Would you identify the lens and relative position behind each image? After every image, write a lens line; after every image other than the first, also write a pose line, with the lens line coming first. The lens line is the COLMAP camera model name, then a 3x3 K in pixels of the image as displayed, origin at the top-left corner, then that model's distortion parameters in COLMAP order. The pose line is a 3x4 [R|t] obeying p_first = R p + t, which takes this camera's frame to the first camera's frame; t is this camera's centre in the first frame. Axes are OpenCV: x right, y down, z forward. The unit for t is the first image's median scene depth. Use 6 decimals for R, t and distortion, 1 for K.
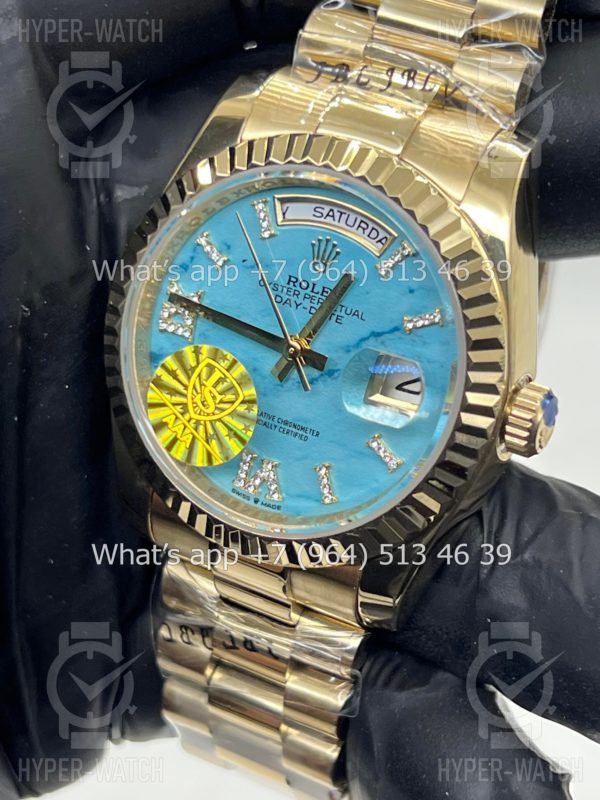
lens RADIAL K [[1814.0, 0, 296.3], [0, 1814.0, 386.9], [0, 0, 1]] dist [0.294775, 0.000000]
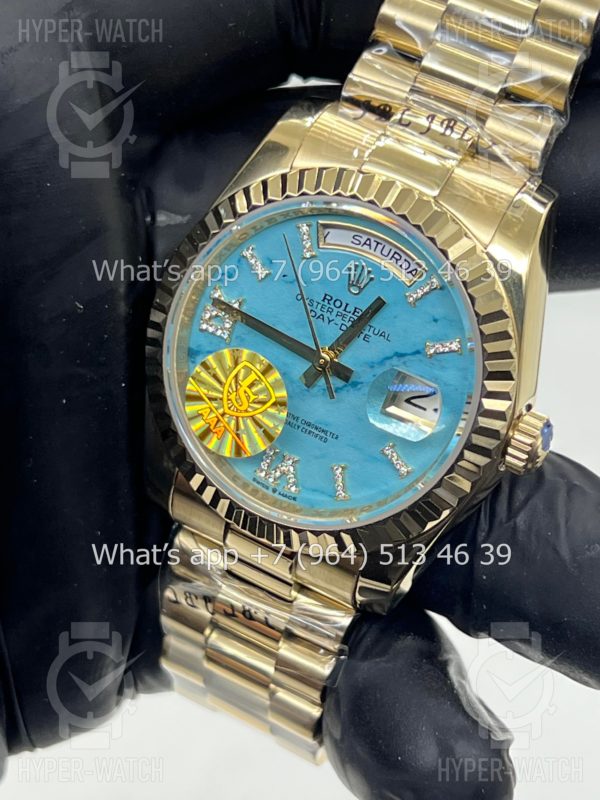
lens RADIAL K [[1814.0, 0, 297.6], [0, 1814.0, 399.5], [0, 0, 1]] dist [0.294775, 0.000000]
pose [[0.992981, 0.088584, 0.078364, -0.101983], [-0.092433, 0.994612, 0.046934, -0.047483], [-0.073784, -0.053848, 0.995819, -0.111225]]
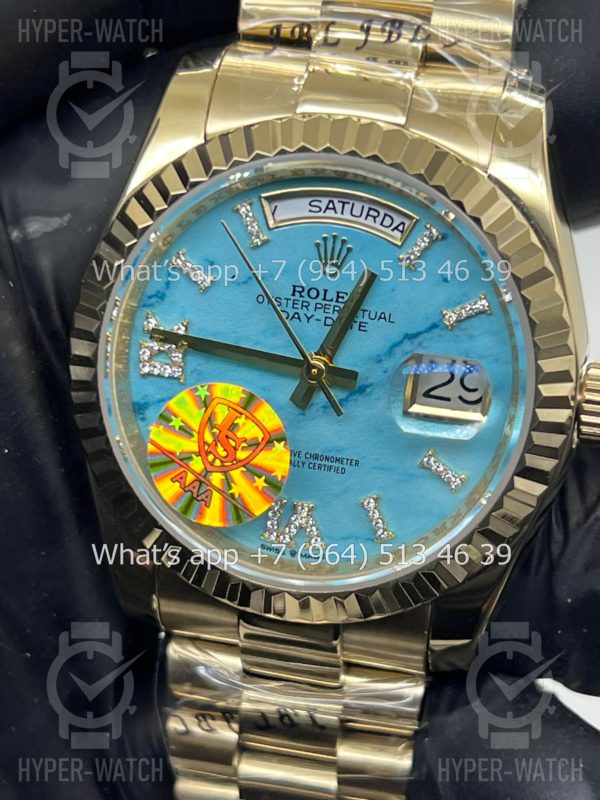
lens RADIAL K [[1814.0, 0, 299.7], [0, 1814.0, 398.0], [0, 0, 1]] dist [0.294775, 0.000000]
pose [[0.962087, -0.172602, 0.211181, -0.189123], [0.170796, 0.984939, 0.026904, -0.031679], [-0.212644, 0.010185, 0.977077, 0.170452]]
